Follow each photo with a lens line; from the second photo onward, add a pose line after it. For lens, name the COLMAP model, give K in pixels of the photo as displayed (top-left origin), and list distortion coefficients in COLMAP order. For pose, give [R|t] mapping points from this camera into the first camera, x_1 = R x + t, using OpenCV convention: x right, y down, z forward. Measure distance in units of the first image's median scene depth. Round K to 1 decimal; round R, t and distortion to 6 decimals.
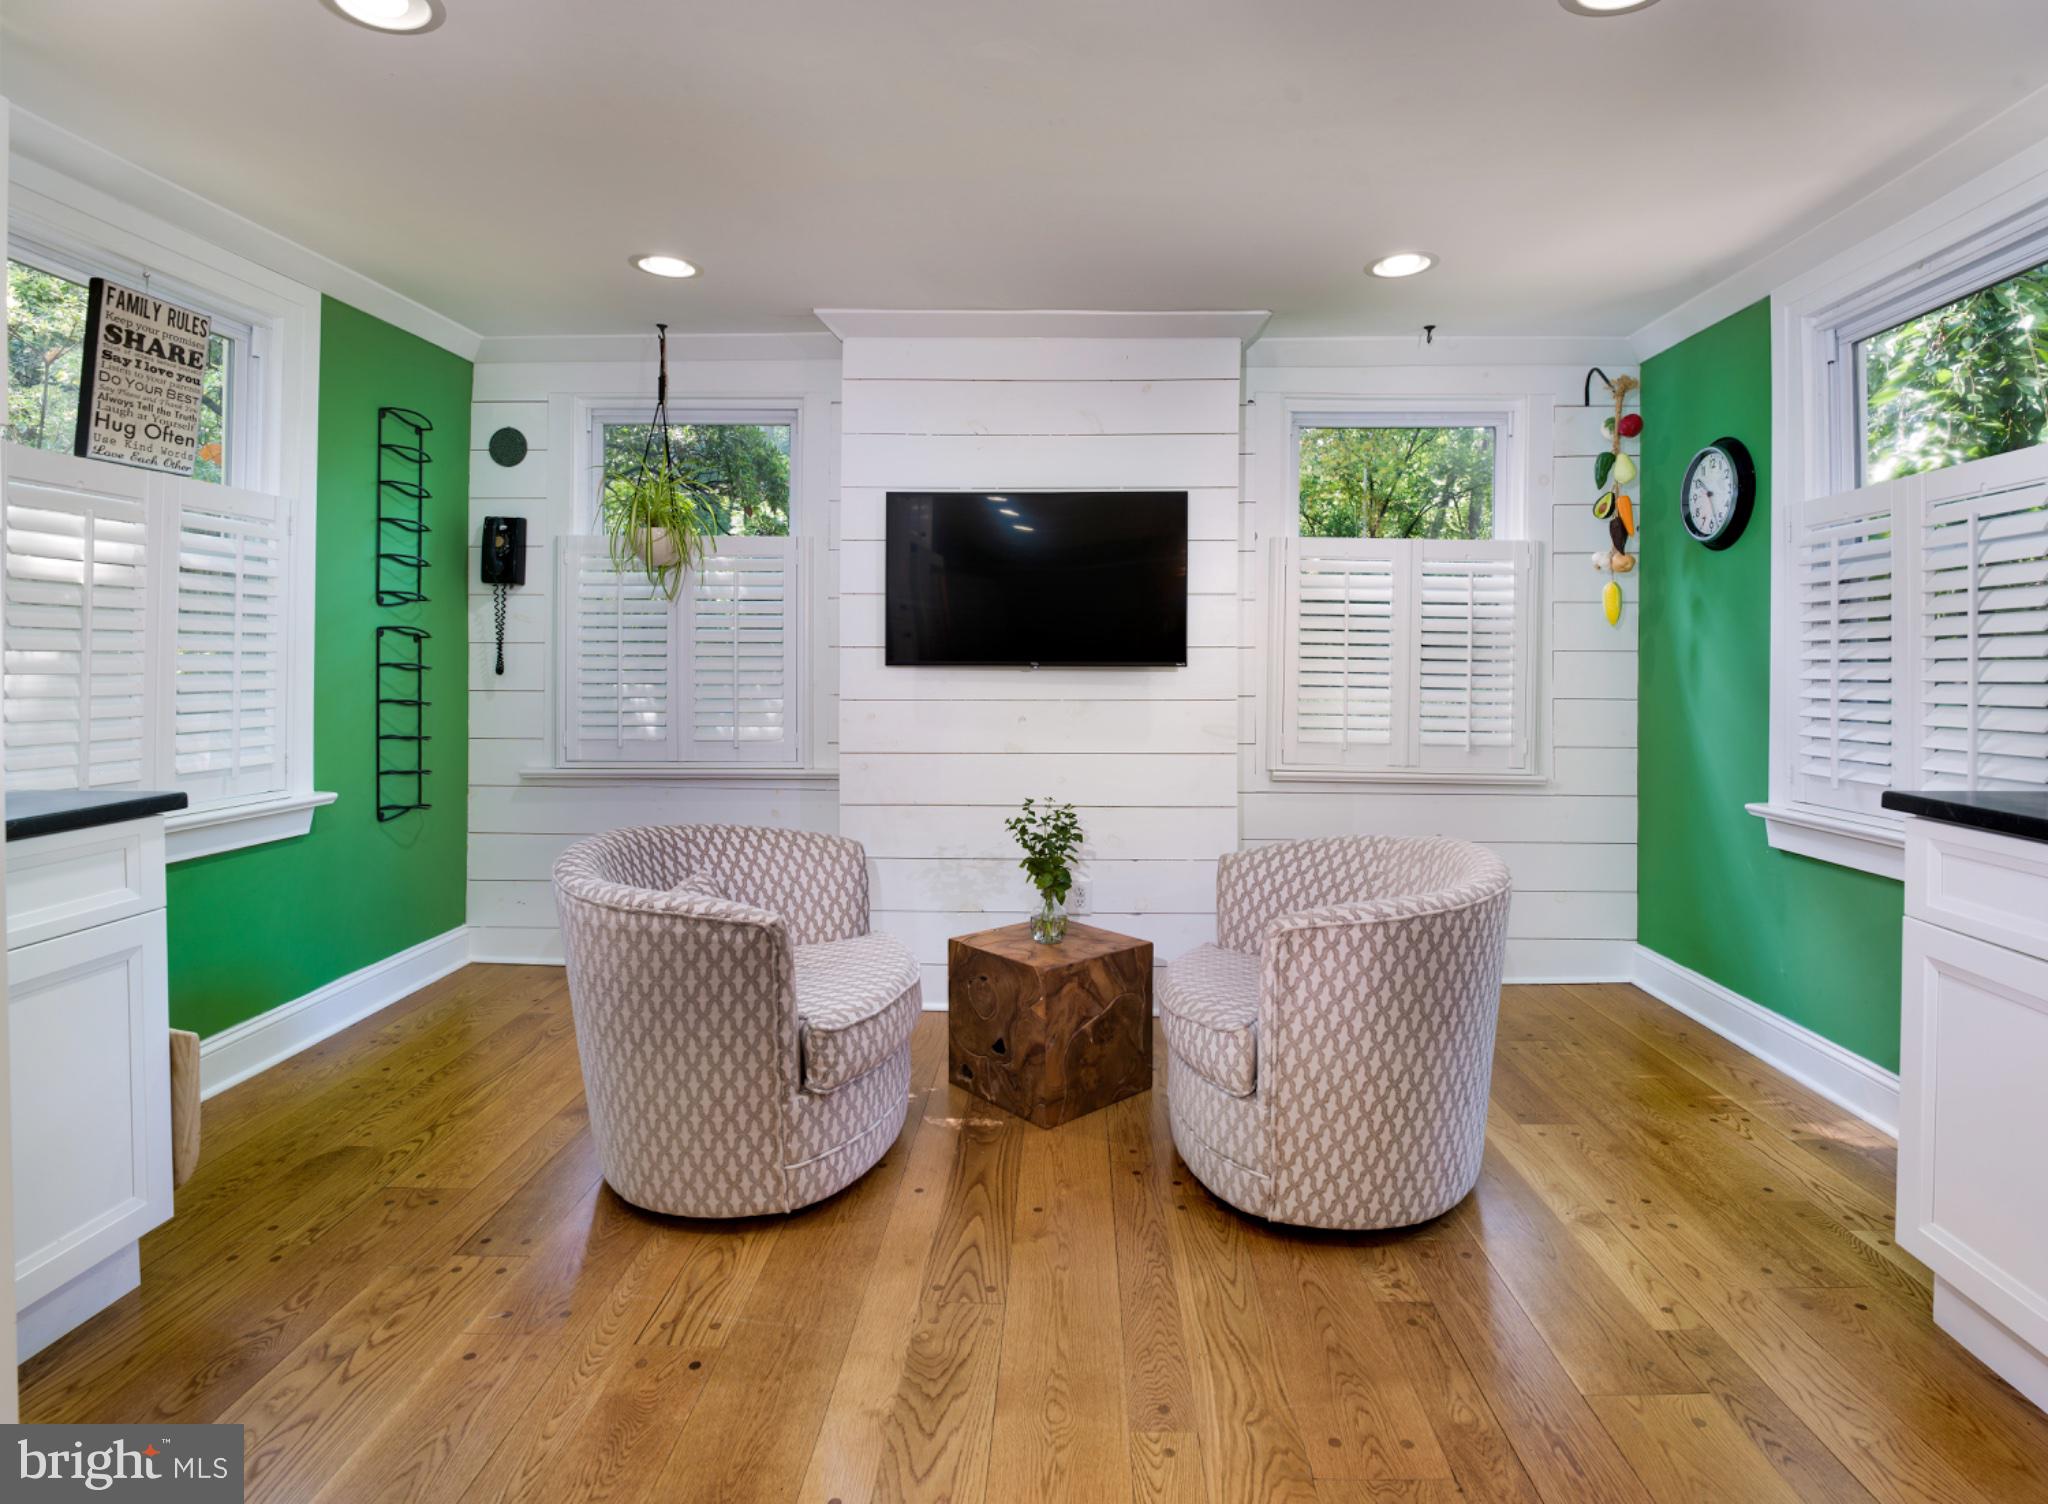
lens RADIAL K [[1081.8, 0, 1012.4], [0, 1081.8, 658.1], [0, 0, 1]] dist [0.006479, -0.015689]
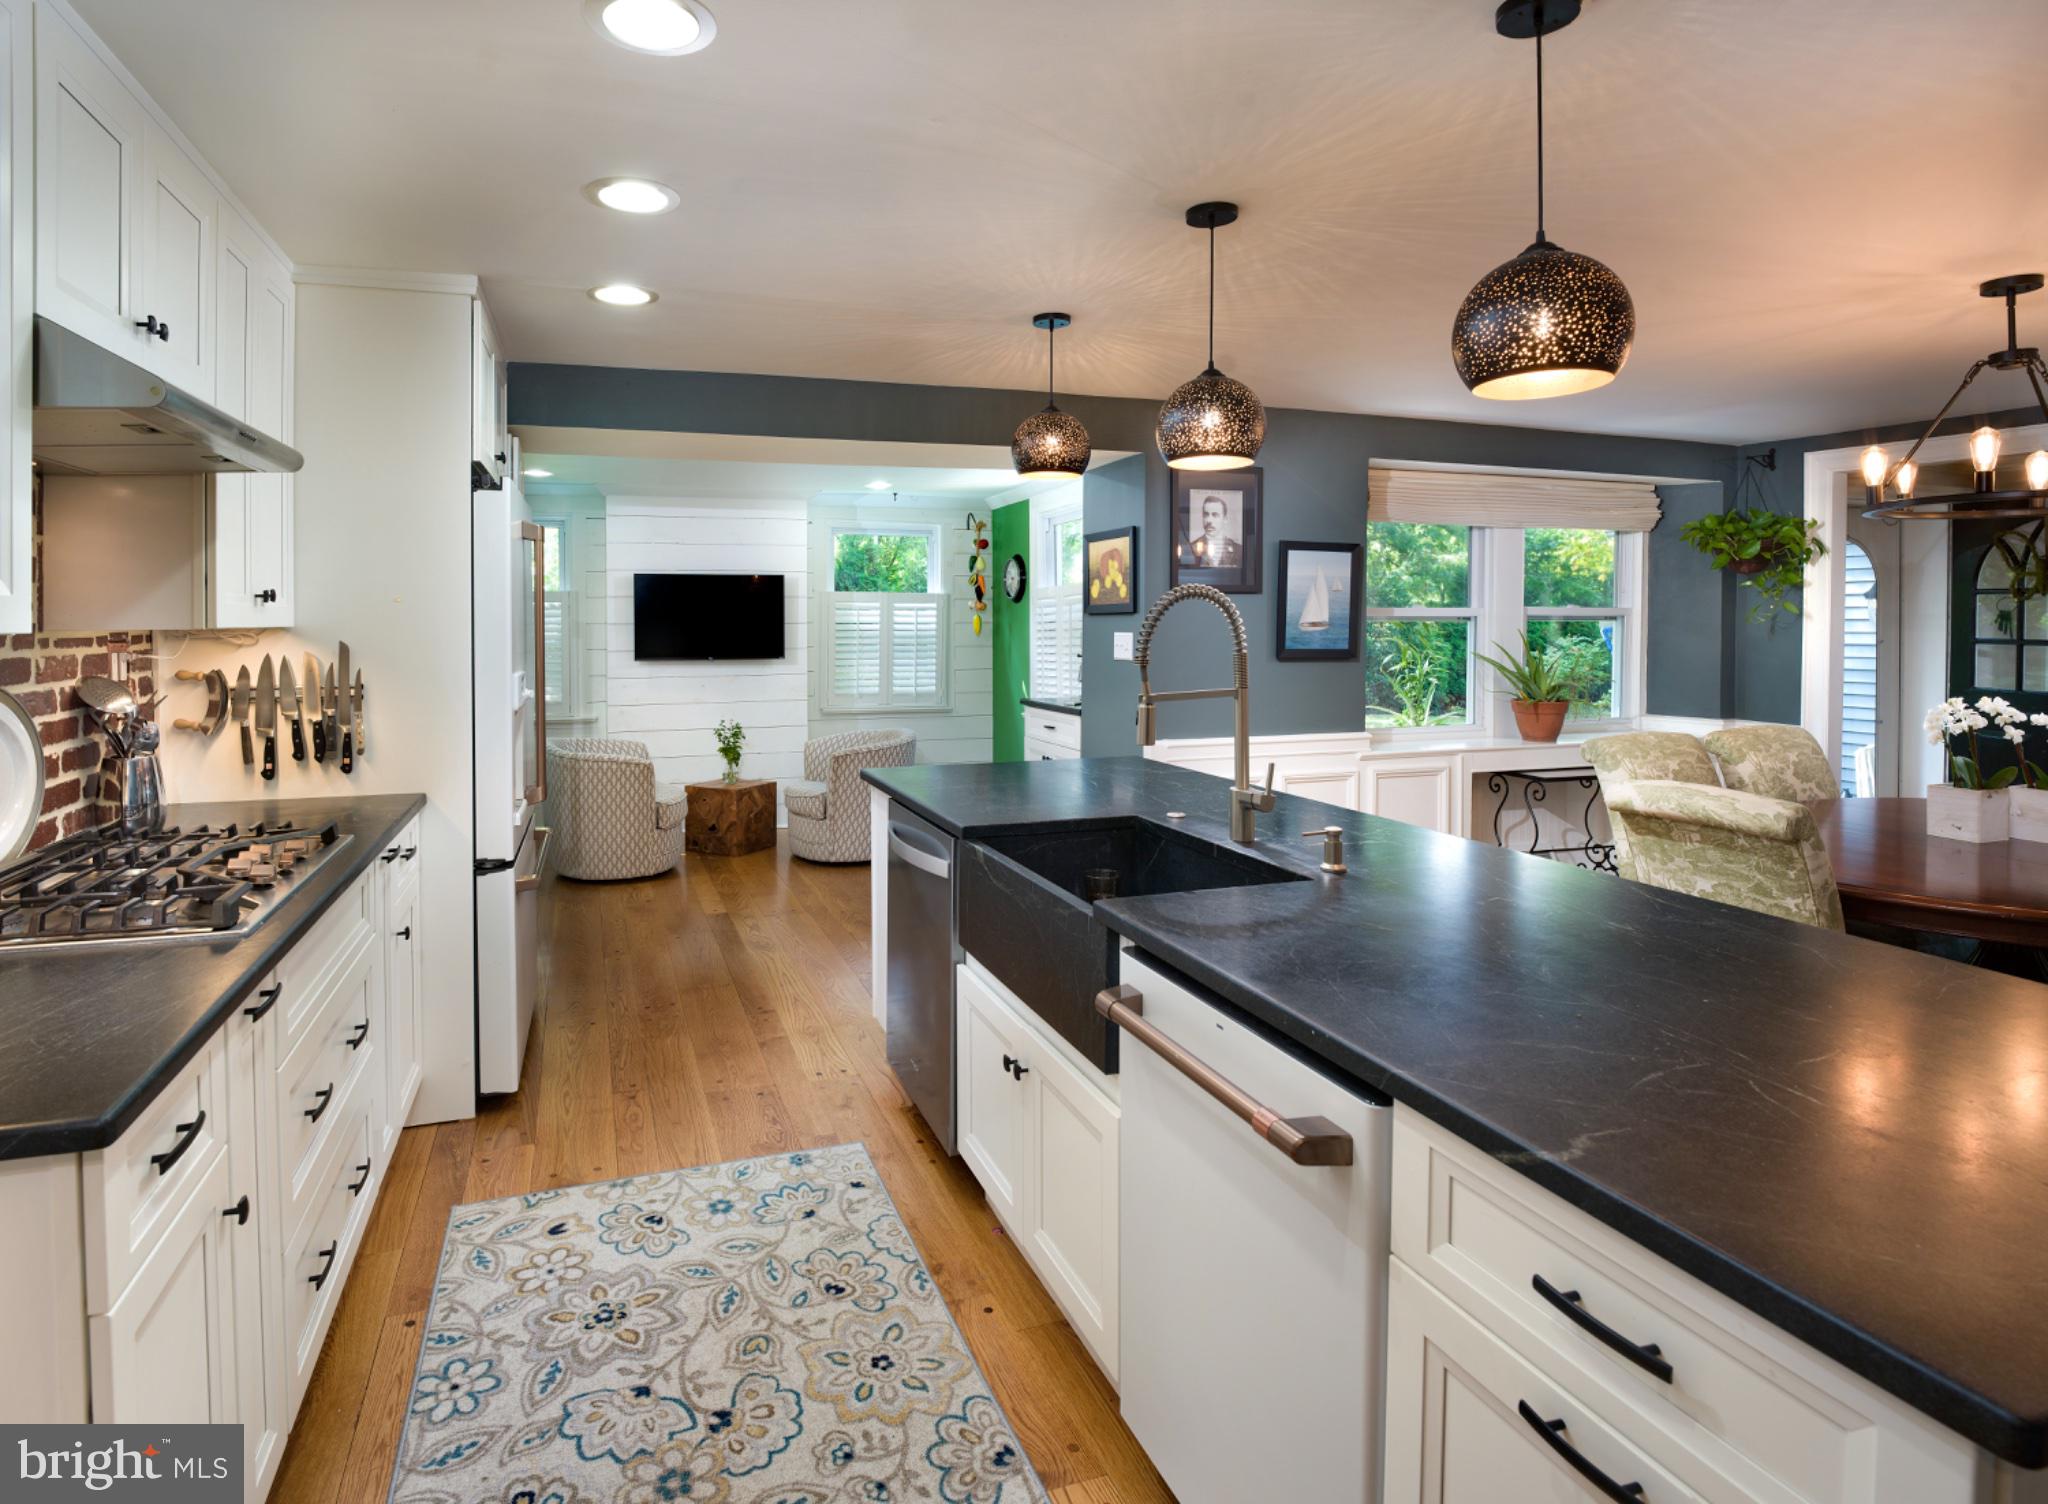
lens RADIAL K [[1081.8, 0, 1012.4], [0, 1081.8, 658.1], [0, 0, 1]] dist [0.006479, -0.015689]
pose [[0.905978, -0.016846, 0.422989, -0.322127], [0.005004, 0.999564, 0.029092, -0.051653], [-0.423295, -0.024240, 0.905668, -1.074195]]
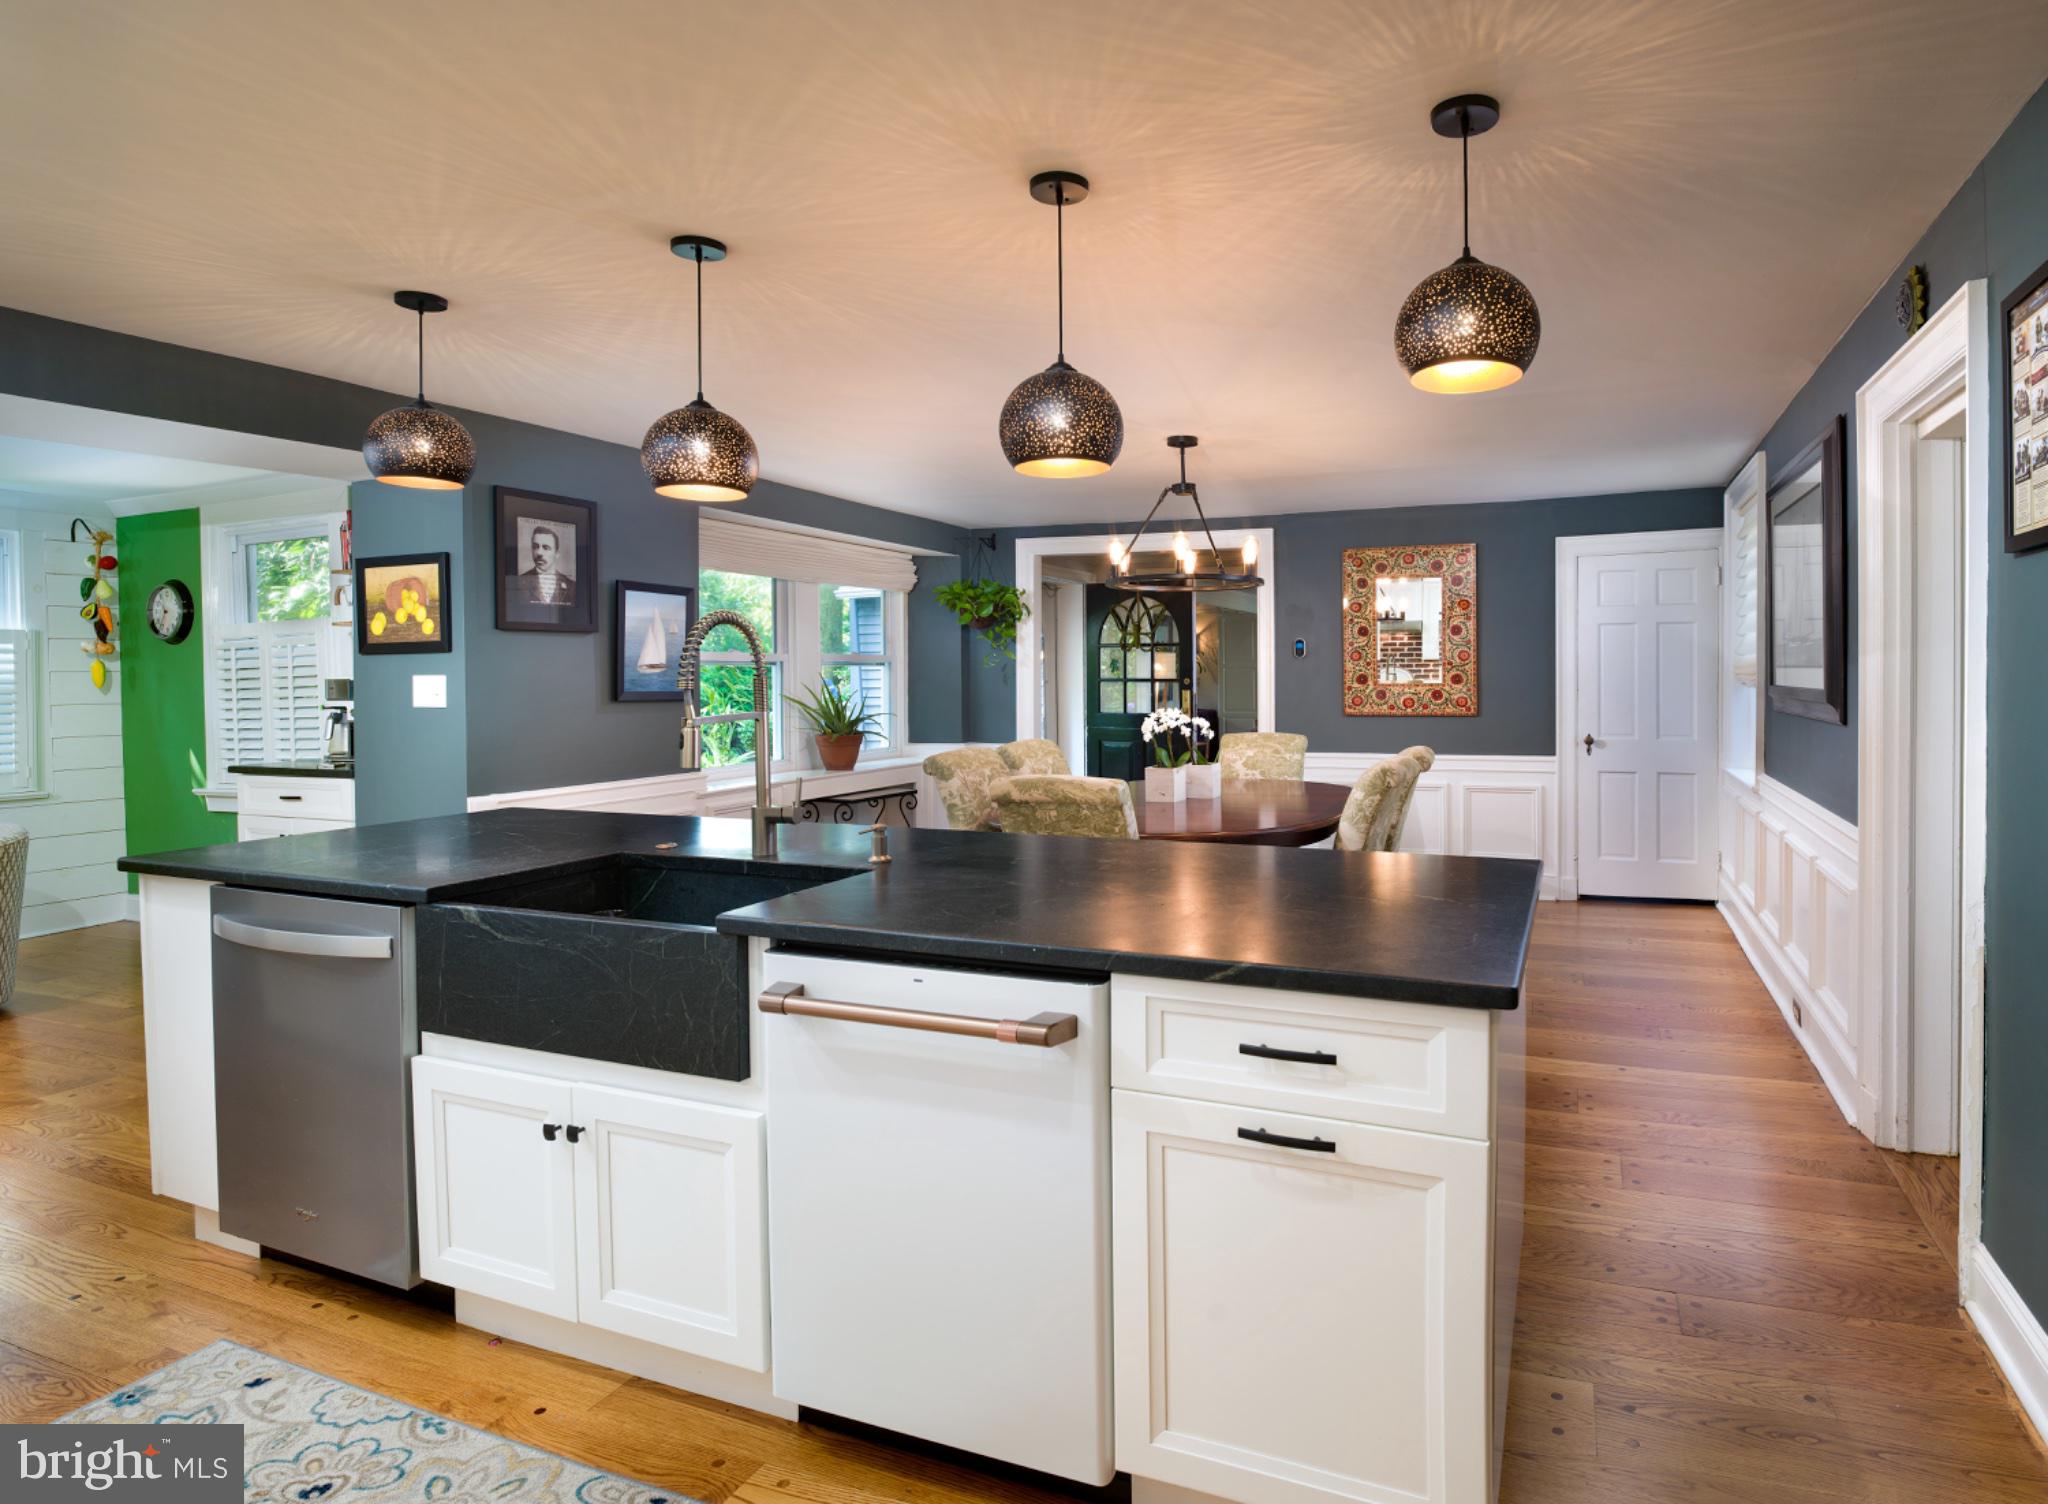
lens RADIAL K [[1043.5, 0, 1164.9], [0, 1043.5, 704.3], [0, 0, 1]] dist [-0.003256, -0.002142]
pose [[0.281764, -0.032898, 0.958920, -0.487687], [0.013664, 0.999448, 0.030274, -0.034376], [-0.959387, 0.004573, 0.282058, -0.975433]]
